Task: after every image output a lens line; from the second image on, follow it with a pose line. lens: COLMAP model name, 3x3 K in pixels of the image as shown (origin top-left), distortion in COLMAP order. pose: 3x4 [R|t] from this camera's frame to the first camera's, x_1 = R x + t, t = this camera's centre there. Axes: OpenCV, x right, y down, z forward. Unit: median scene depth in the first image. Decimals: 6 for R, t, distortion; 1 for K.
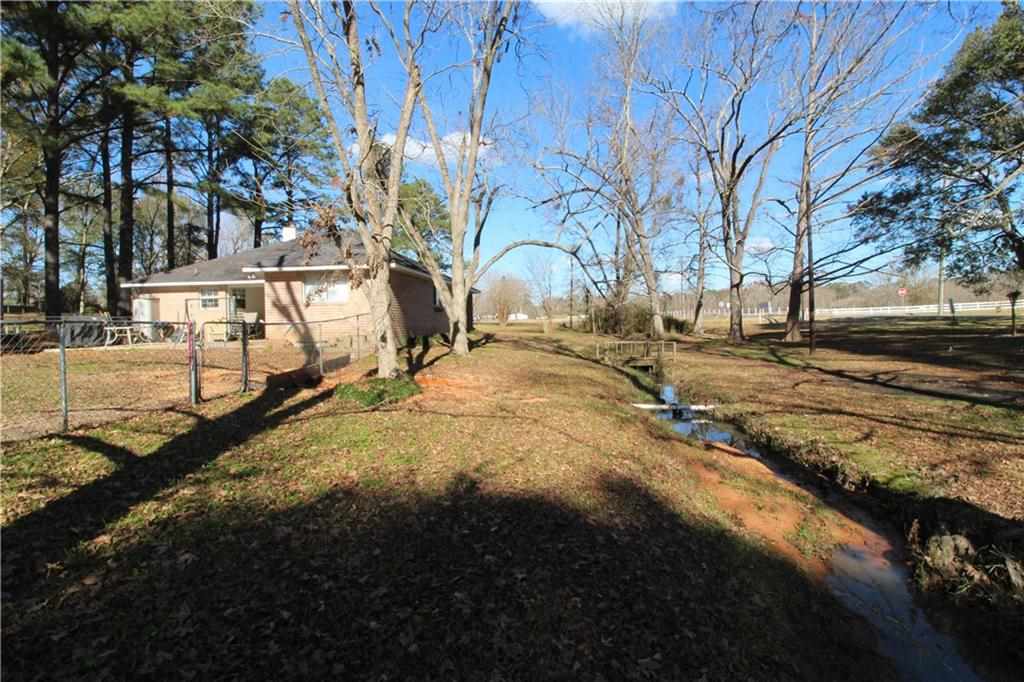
lens RADIAL K [[471.7, 0, 513.3], [0, 471.7, 328.3], [0, 0, 1]] dist [0.000702, -0.013831]
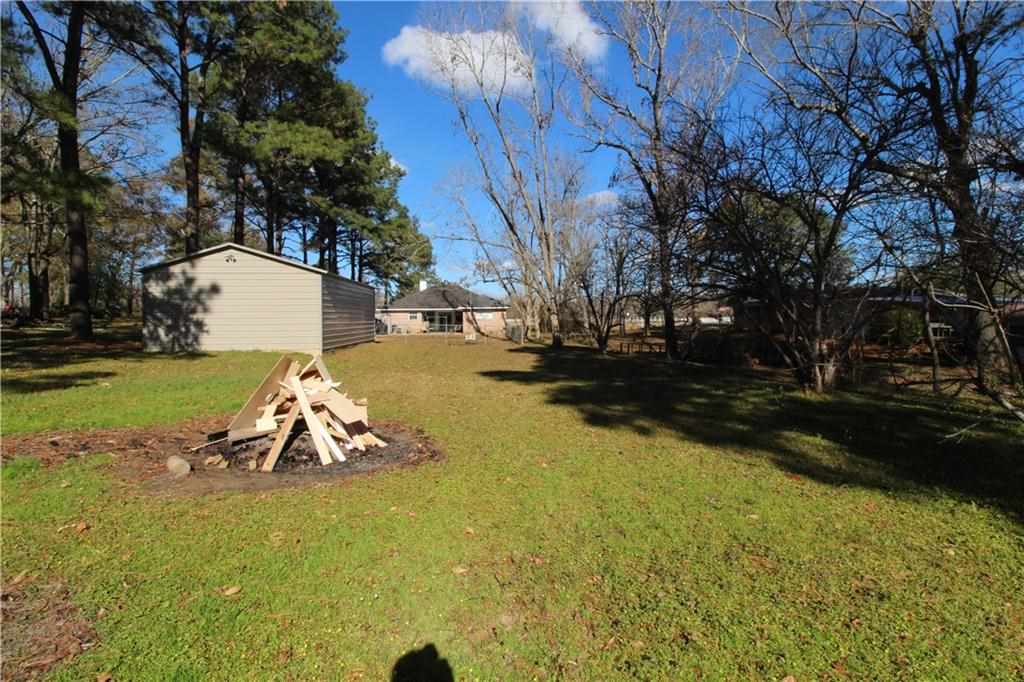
lens RADIAL K [[471.7, 0, 513.3], [0, 471.7, 328.3], [0, 0, 1]] dist [0.000702, -0.013831]
pose [[0.985512, 0.005130, 0.169528, -0.549736], [-0.004023, 0.999968, -0.006870, 0.017211], [-0.169557, 0.006089, 0.985501, -1.500820]]
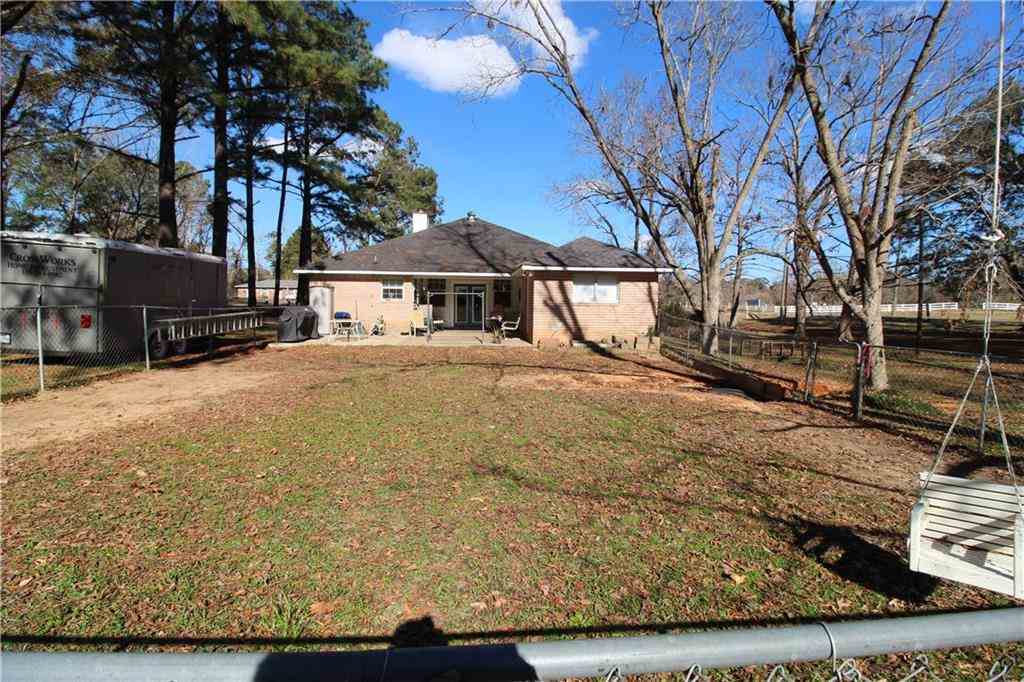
lens RADIAL K [[471.7, 0, 513.3], [0, 471.7, 328.3], [0, 0, 1]] dist [0.000702, -0.013831]
pose [[0.985430, 0.022167, 0.168631, -0.563897], [-0.027902, 0.999107, 0.031718, -0.021176], [-0.167777, -0.035961, 0.985169, 0.023299]]
